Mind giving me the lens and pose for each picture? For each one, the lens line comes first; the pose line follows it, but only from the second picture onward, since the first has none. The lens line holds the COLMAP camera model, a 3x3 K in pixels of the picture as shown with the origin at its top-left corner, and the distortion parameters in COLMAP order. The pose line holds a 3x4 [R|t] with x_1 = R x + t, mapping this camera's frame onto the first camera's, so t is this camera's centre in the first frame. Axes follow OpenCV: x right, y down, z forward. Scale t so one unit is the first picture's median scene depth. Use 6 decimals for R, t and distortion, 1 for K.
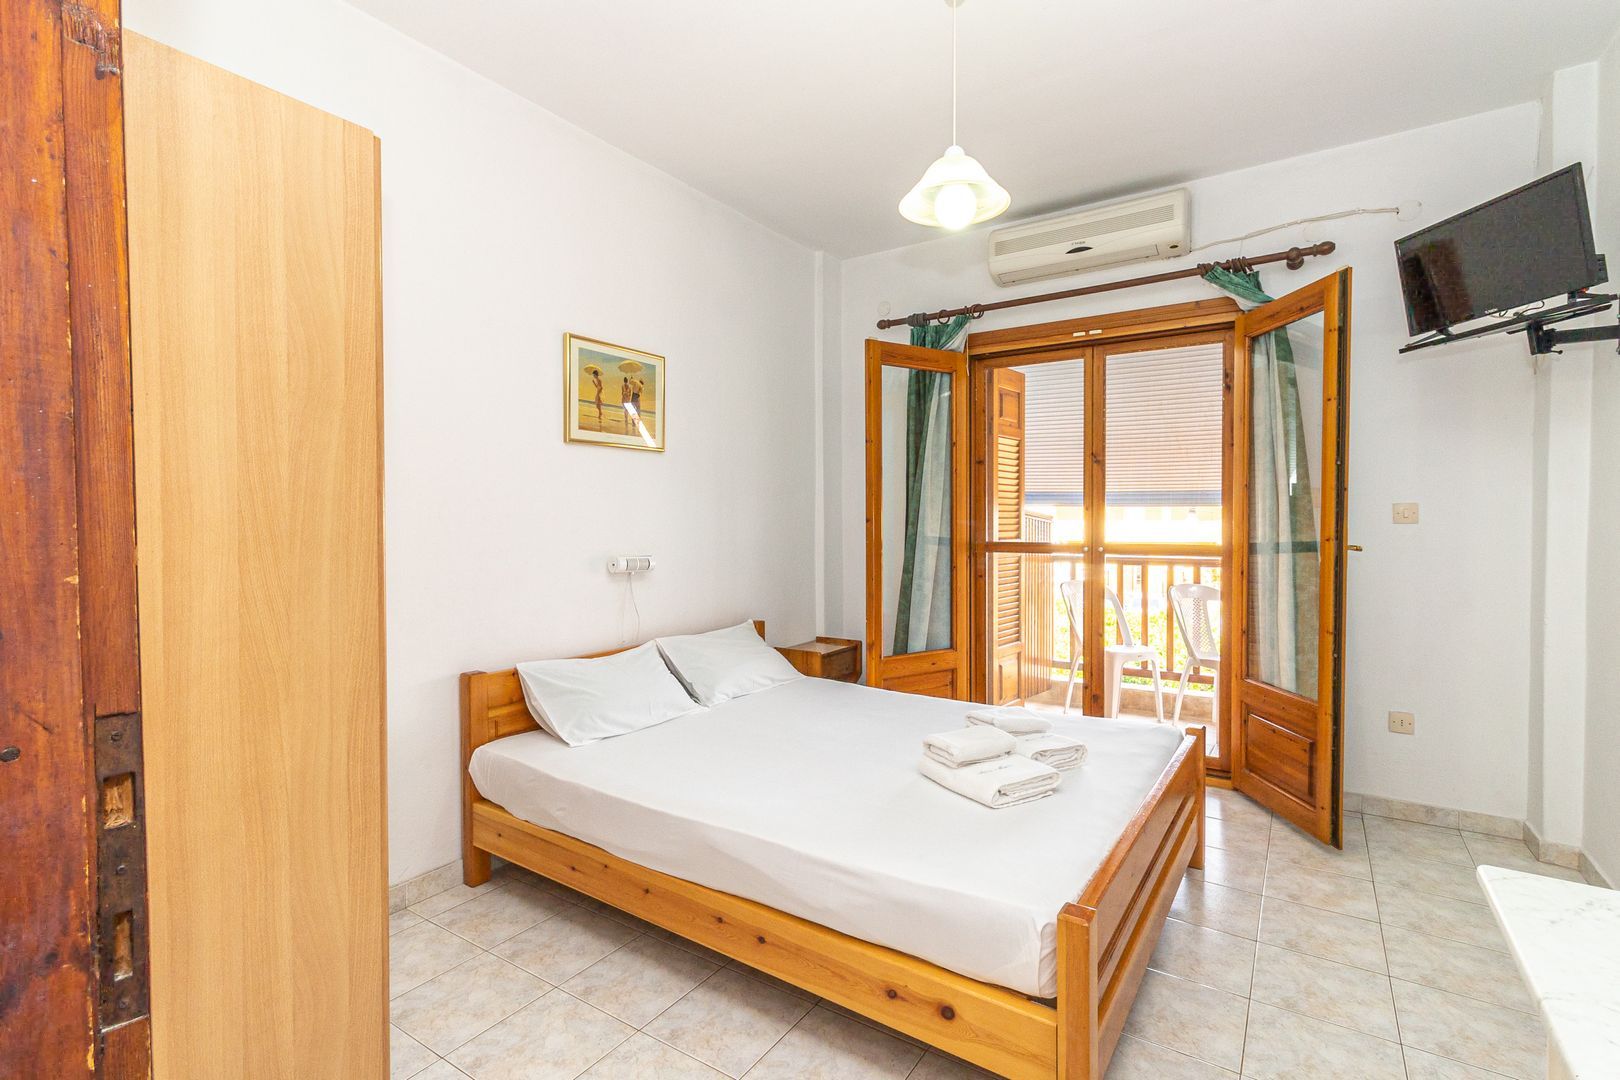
lens RADIAL K [[753.4, 0, 812.2], [0, 753.4, 539.3], [0, 0, 1]] dist [-0.016378, -0.000736]
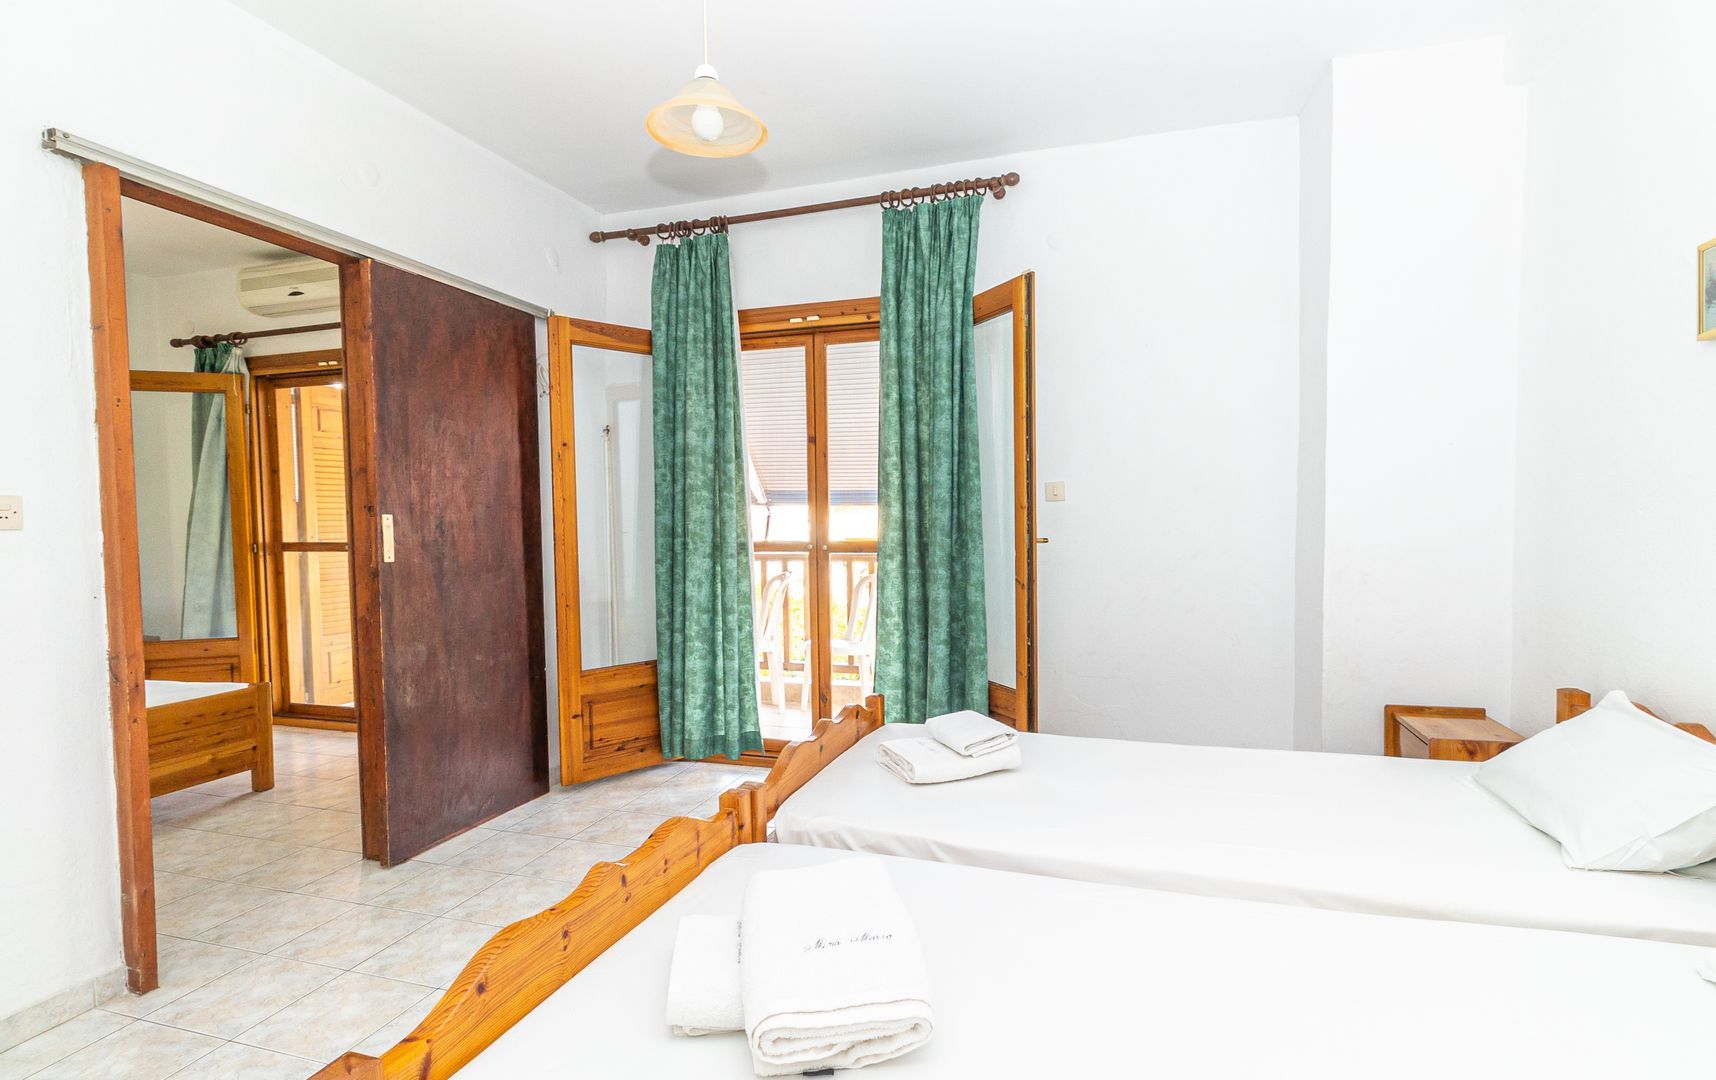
lens RADIAL K [[846.7, 0, 880.9], [0, 846.7, 622.0], [0, 0, 1]] dist [-0.025578, -0.000559]
pose [[0.939706, -0.057206, 0.337165, 0.091430], [0.025285, 0.994834, 0.098320, 0.002875], [-0.341047, -0.083867, 0.936298, -0.071615]]
